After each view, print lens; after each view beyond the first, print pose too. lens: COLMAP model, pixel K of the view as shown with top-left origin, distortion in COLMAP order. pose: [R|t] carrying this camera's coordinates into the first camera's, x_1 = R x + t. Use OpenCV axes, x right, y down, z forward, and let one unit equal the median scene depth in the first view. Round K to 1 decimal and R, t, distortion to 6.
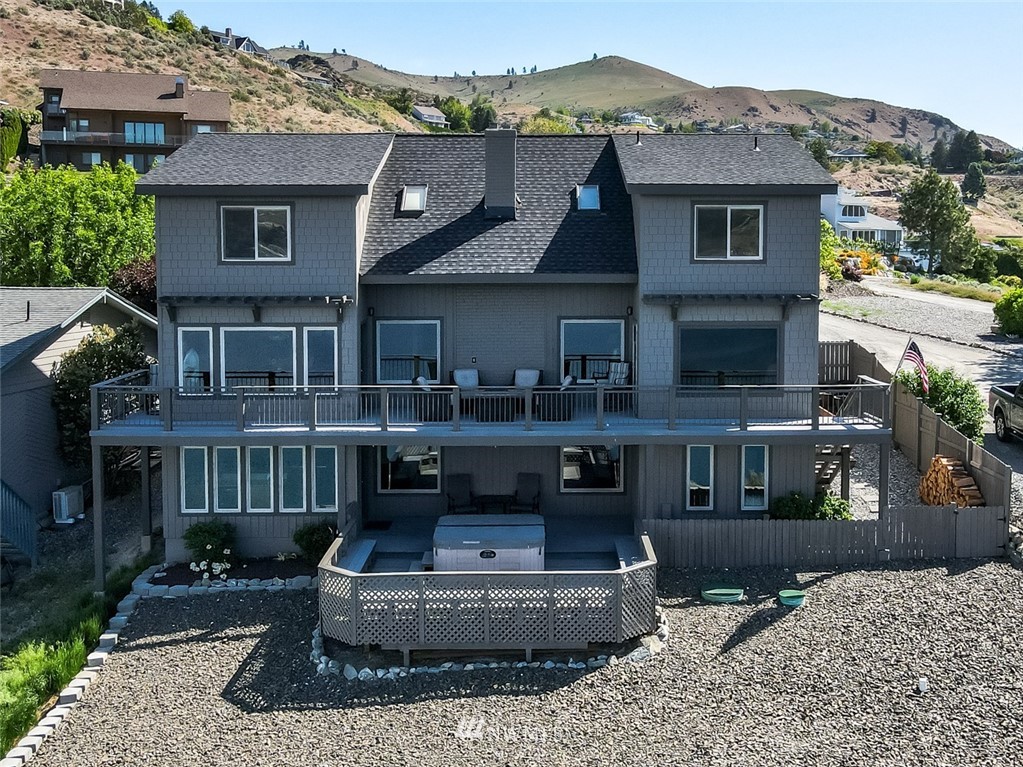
lens RADIAL K [[1153.1, 0, 531.5], [0, 1153.1, 330.4], [0, 0, 1]] dist [-0.009028, 0.010858]
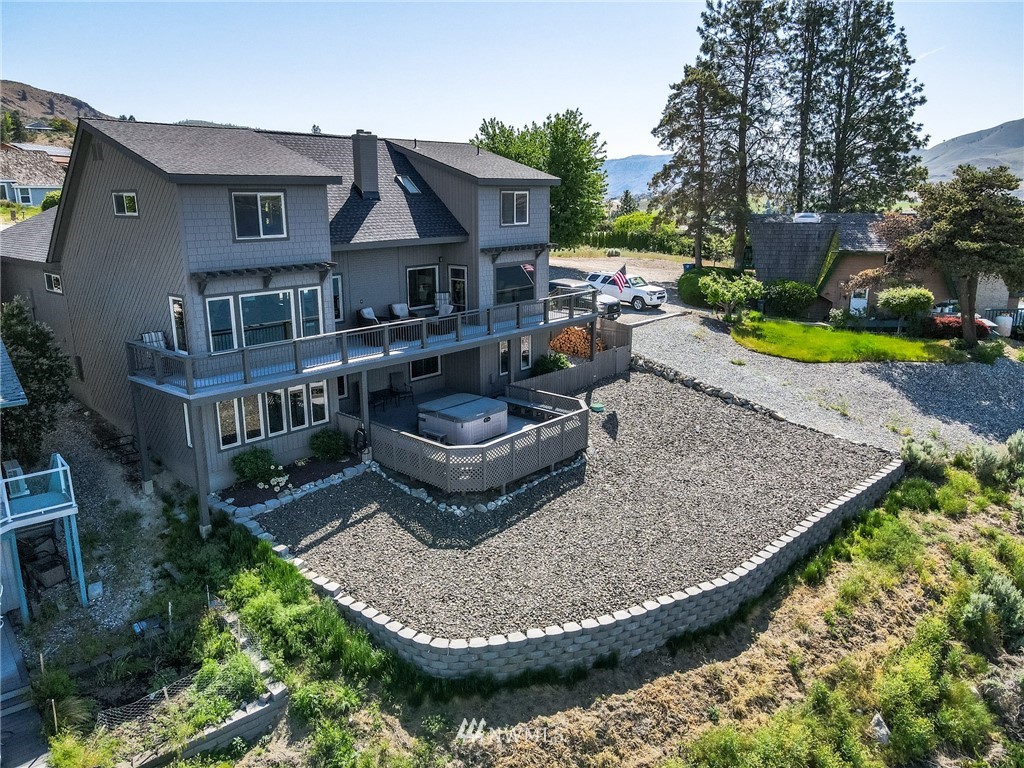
lens RADIAL K [[760.0, 0, 512.0], [0, 760.0, 384.0], [0, 0, 1]] dist [0.007877, 0.005201]
pose [[0.680483, -0.181588, 0.709908, -0.663418], [0.056987, 0.978988, 0.195792, -0.051642], [-0.730545, -0.092778, 0.676533, 0.235257]]
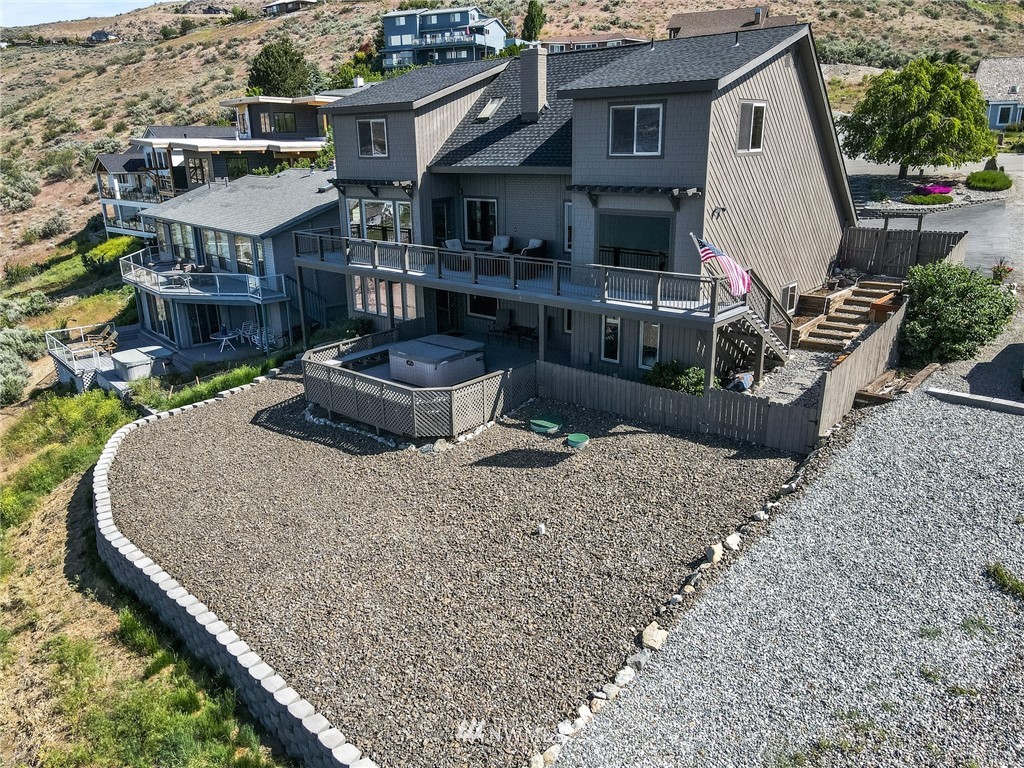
lens RADIAL K [[760.0, 0, 512.0], [0, 760.0, 384.0], [0, 0, 1]] dist [0.007877, 0.005201]
pose [[0.735340, 0.194532, -0.649178, 0.623684], [-0.022125, 0.964297, 0.263898, -0.038773], [0.677337, -0.179692, 0.713390, 0.332153]]
